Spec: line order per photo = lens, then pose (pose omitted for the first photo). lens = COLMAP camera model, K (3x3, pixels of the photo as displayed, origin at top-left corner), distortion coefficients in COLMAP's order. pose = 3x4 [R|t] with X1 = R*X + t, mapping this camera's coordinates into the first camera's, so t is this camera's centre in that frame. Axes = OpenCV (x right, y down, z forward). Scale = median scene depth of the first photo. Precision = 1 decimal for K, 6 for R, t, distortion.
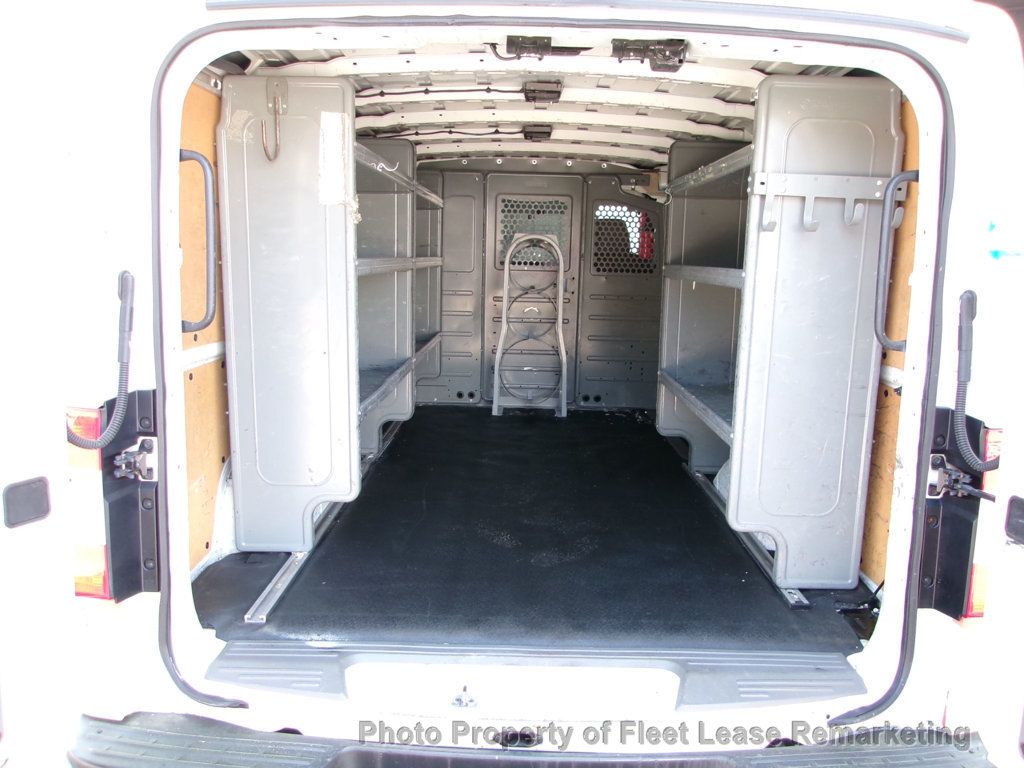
lens RADIAL K [[836.6, 0, 512.0], [0, 836.6, 384.0], [0, 0, 1]] dist [0.032049, 0.010249]
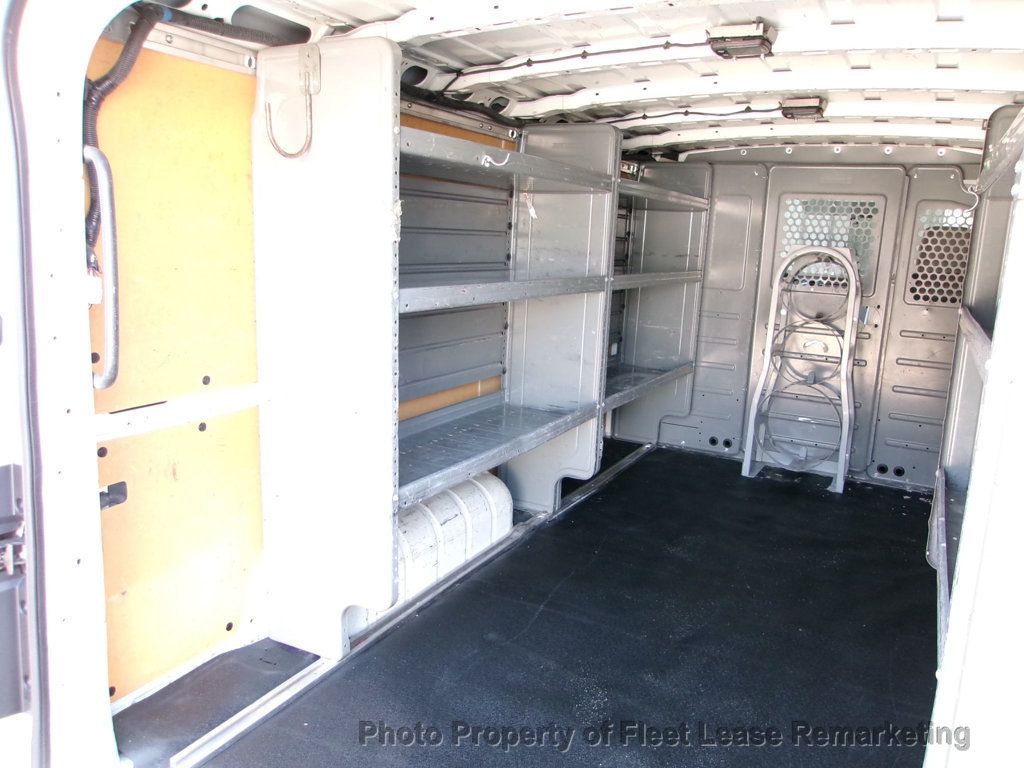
lens RADIAL K [[806.0, 0, 512.0], [0, 806.0, 384.0], [0, 0, 1]] dist [-0.061264, 0.117750]
pose [[0.883826, 0.104998, -0.455879, 0.144768], [-0.097478, 0.994431, 0.040055, -0.068837], [0.457547, 0.009036, 0.889140, 0.282466]]
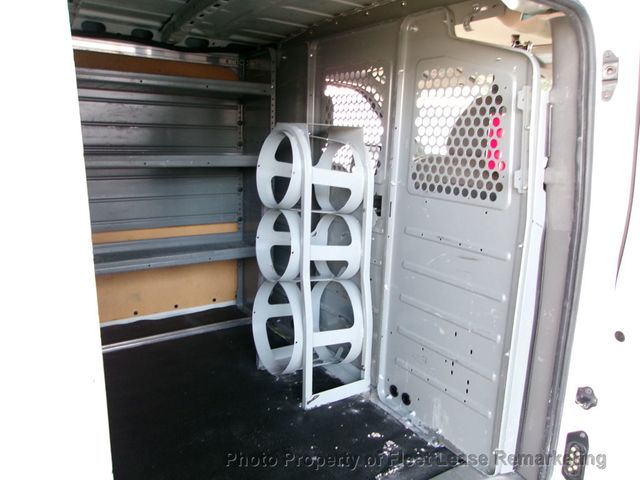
lens RADIAL K [[503.7, 0, 320.0], [0, 503.7, 240.0], [0, 0, 1]] dist [-0.061264, 0.117750]
pose [[0.576811, 0.171581, -0.798655, 0.423183], [-0.151896, 0.983169, 0.101518, -0.154566], [0.802631, 0.062756, 0.593165, 0.929546]]
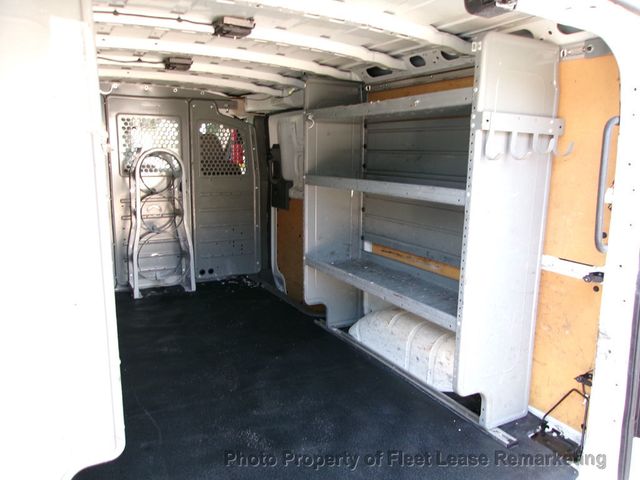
lens RADIAL K [[510.4, 0, 321.0], [0, 510.4, 249.3], [0, 0, 1]] dist [-0.096067, 0.236236]
pose [[0.869255, -0.111057, 0.481729, -0.163102], [0.087676, 0.993625, 0.070861, -0.074191], [-0.486528, -0.019360, 0.873451, 0.279012]]
